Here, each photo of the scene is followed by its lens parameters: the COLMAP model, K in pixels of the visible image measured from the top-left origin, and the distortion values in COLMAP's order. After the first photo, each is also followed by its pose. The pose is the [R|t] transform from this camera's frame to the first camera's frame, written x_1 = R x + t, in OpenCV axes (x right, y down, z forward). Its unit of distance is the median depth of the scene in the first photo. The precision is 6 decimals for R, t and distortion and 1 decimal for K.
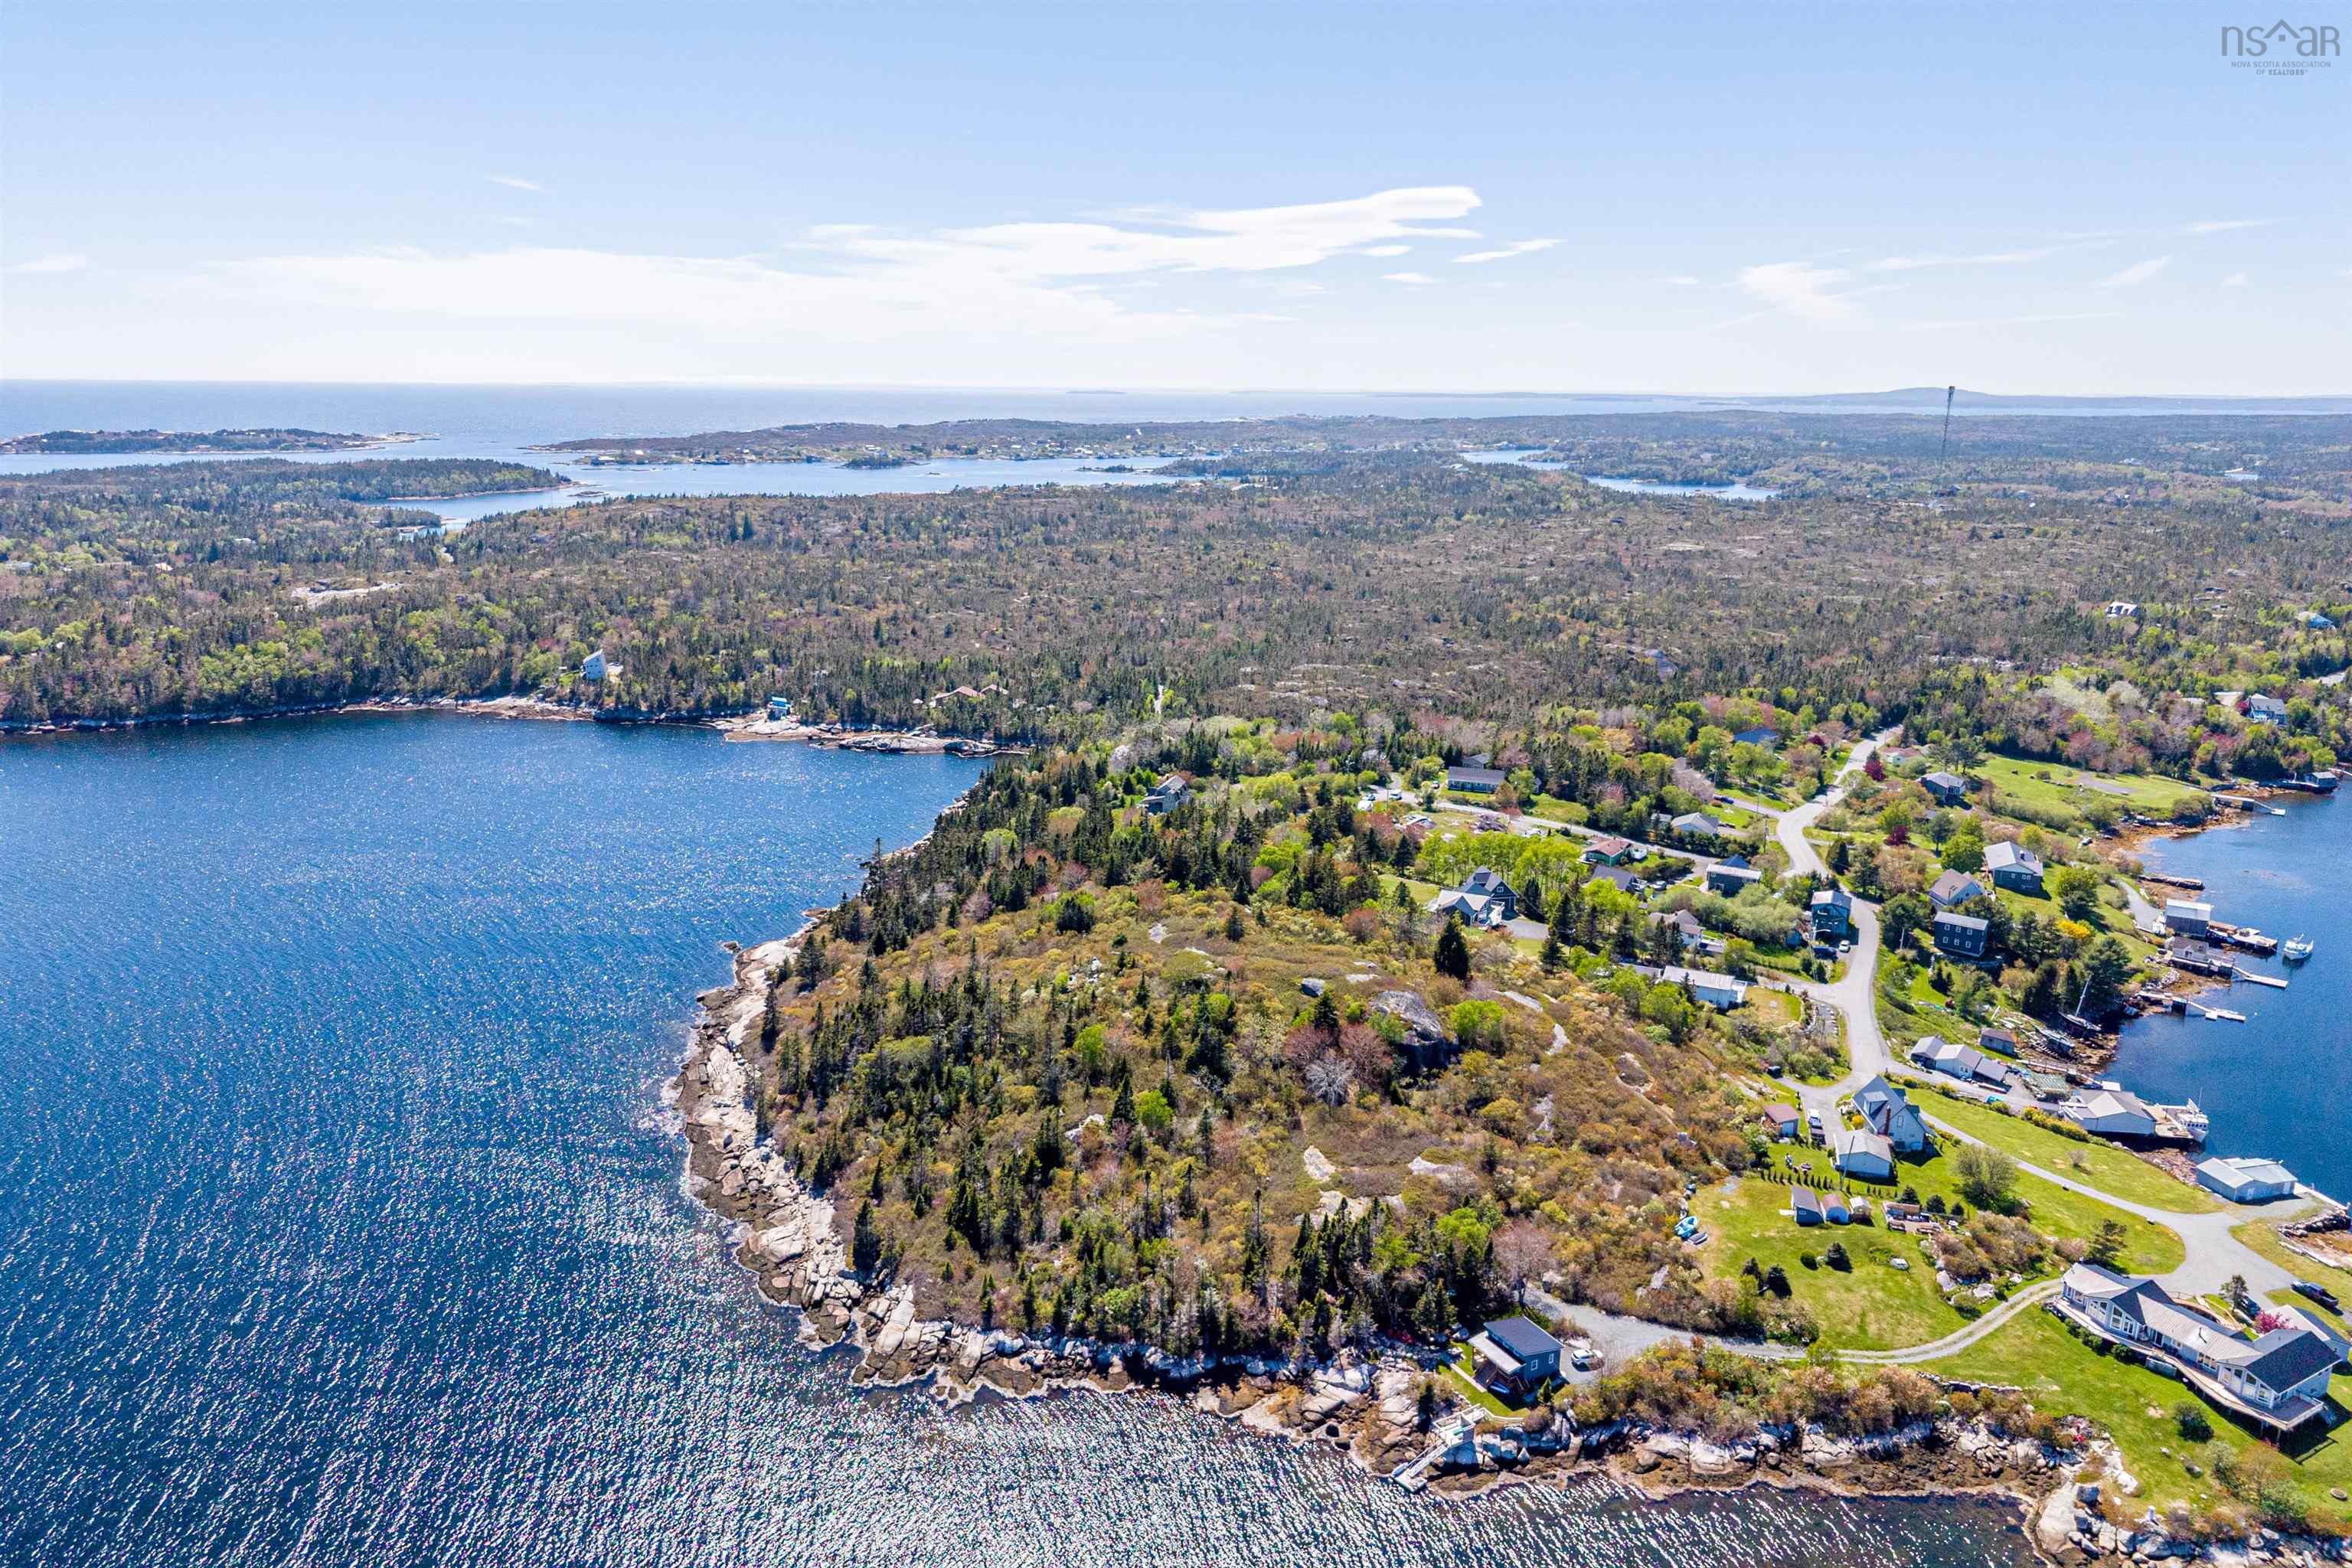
lens RADIAL K [[1580.0, 0, 1169.6], [0, 1580.0, 814.7], [0, 0, 1]] dist [0.026872, -0.032869]
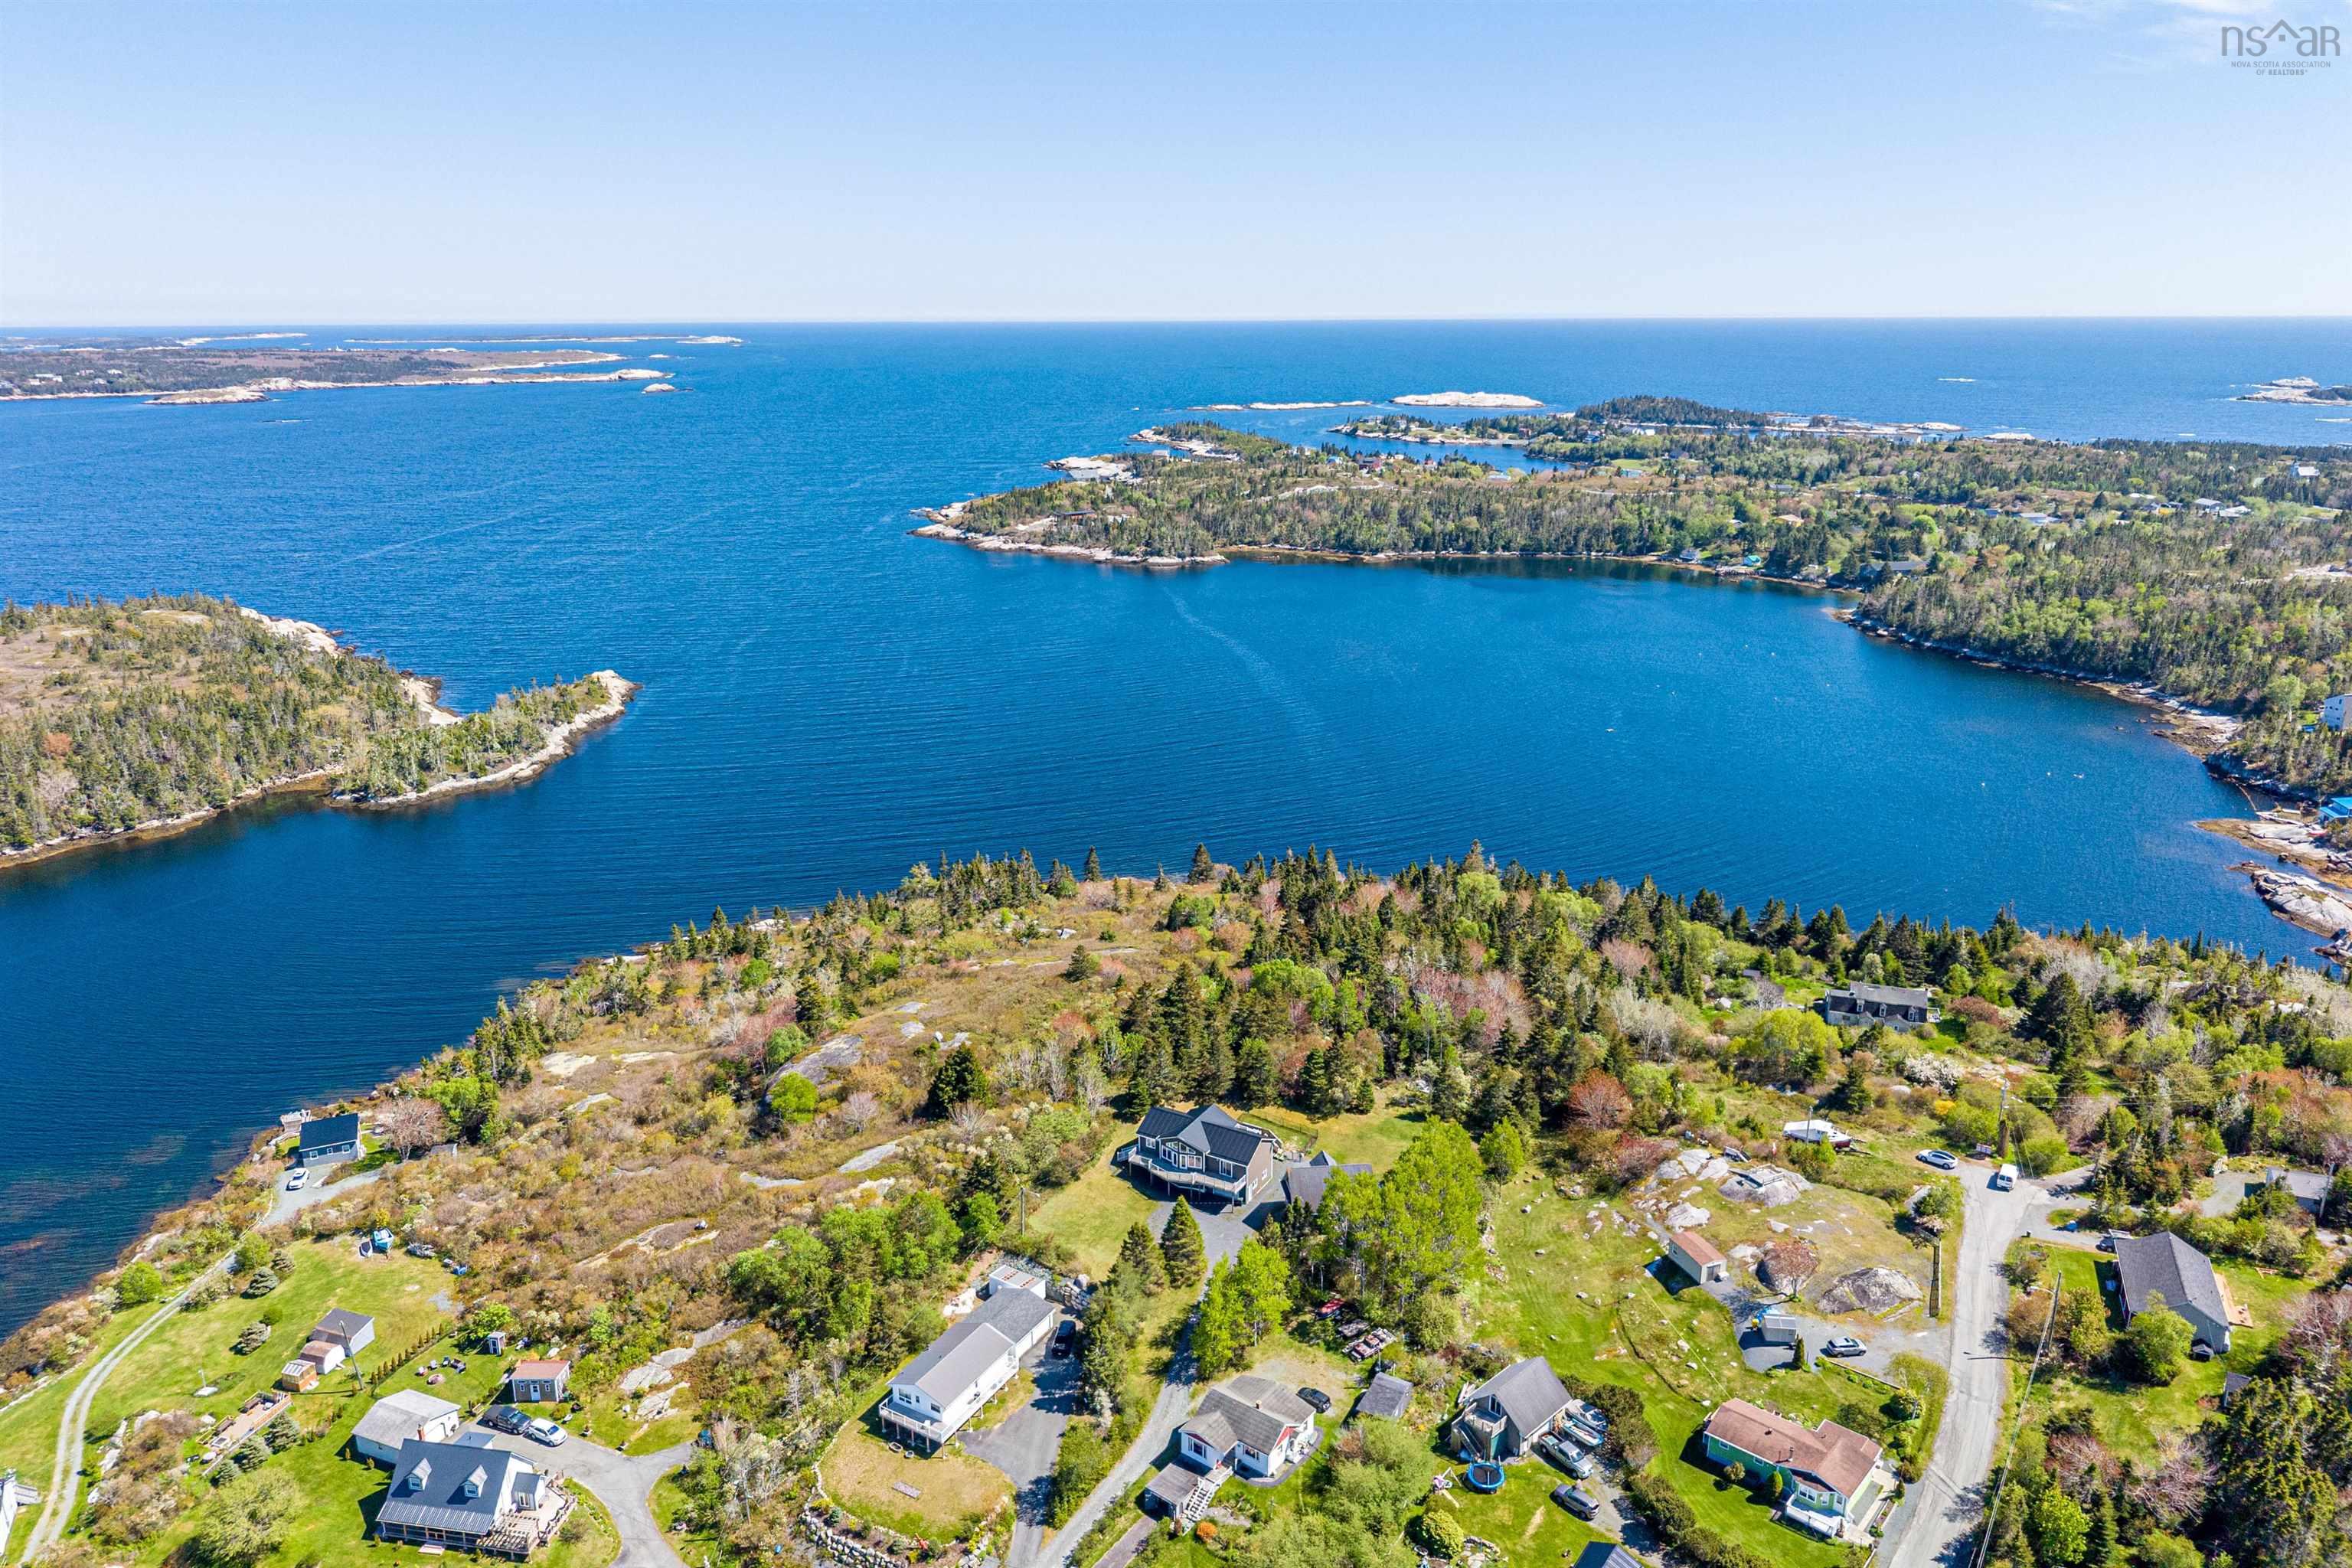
lens RADIAL K [[1580.0, 0, 1176.2], [0, 1580.0, 810.6], [0, 0, 1]] dist [0.026872, -0.032869]
pose [[-0.087172, 0.288131, -0.953615, 0.672060], [-0.257361, 0.918249, 0.300972, -0.225259], [0.962375, 0.271659, -0.005891, 0.845737]]
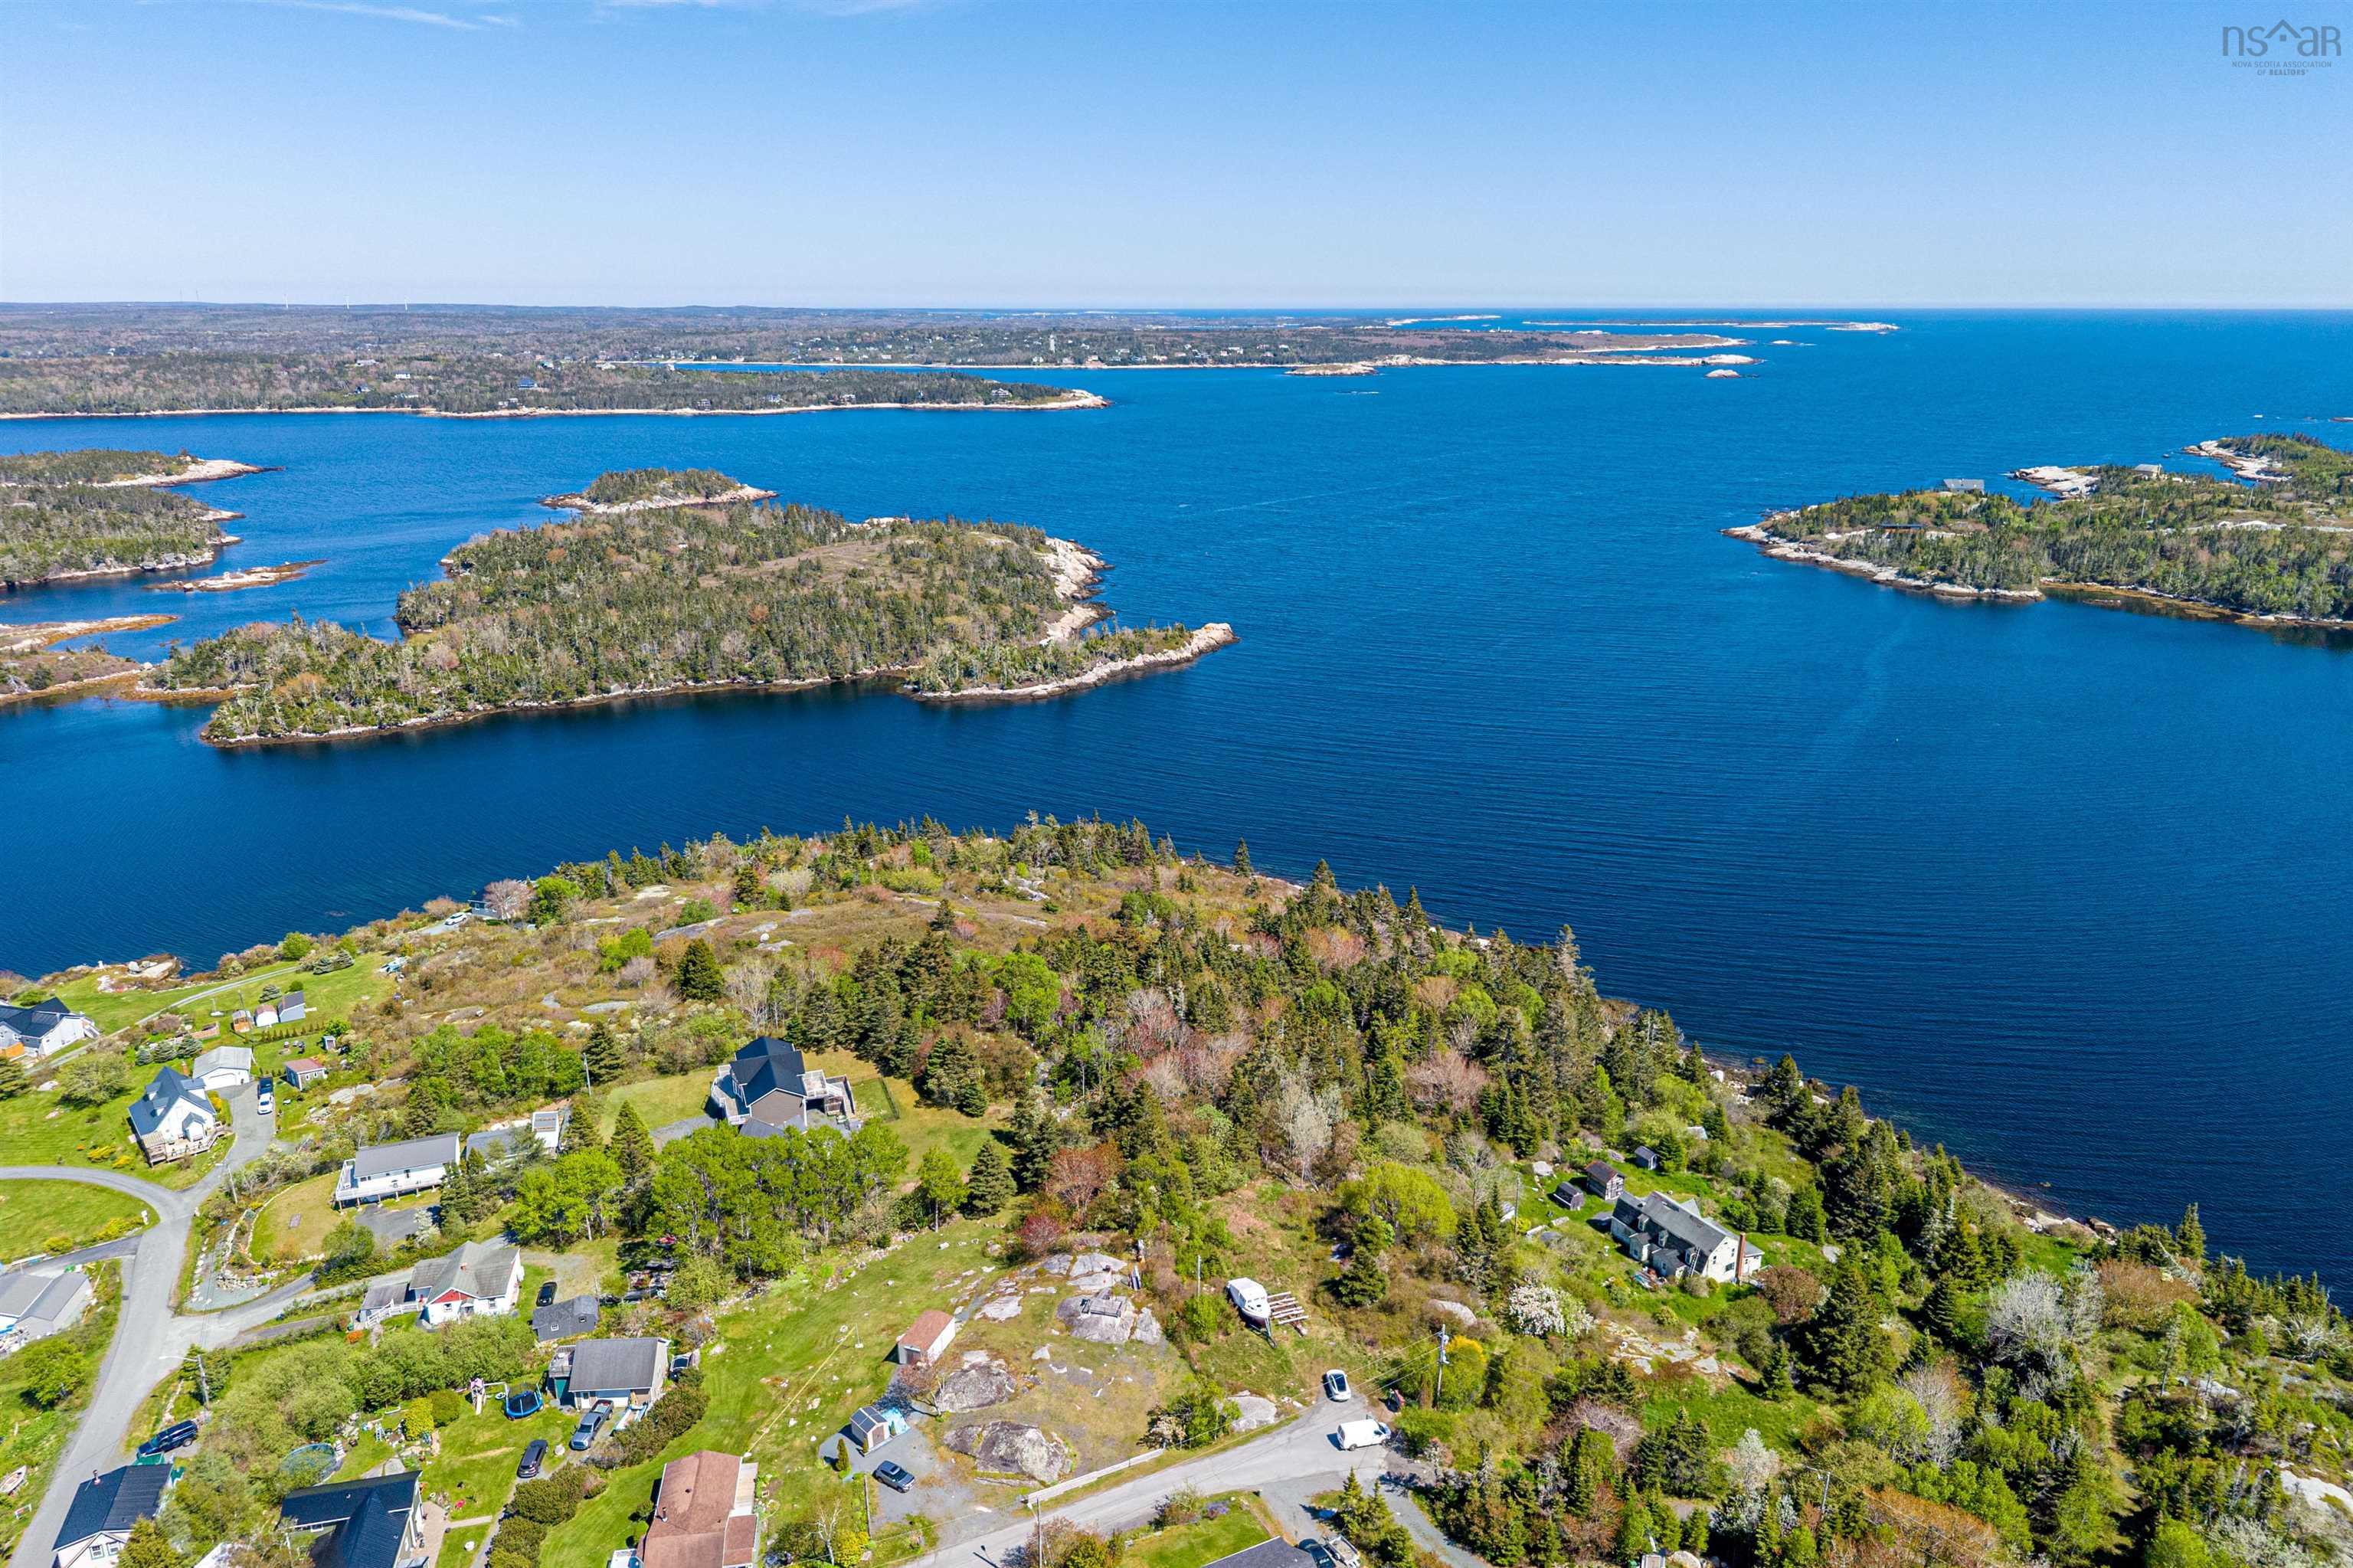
lens RADIAL K [[1580.7, 0, 1158.7], [0, 1580.7, 776.7], [0, 0, 1]] dist [0.026872, -0.032869]
pose [[-0.710390, 0.191952, -0.677126, 0.449730], [-0.191792, 0.872881, 0.448659, -0.347895], [0.677171, 0.448591, -0.583271, 1.282261]]
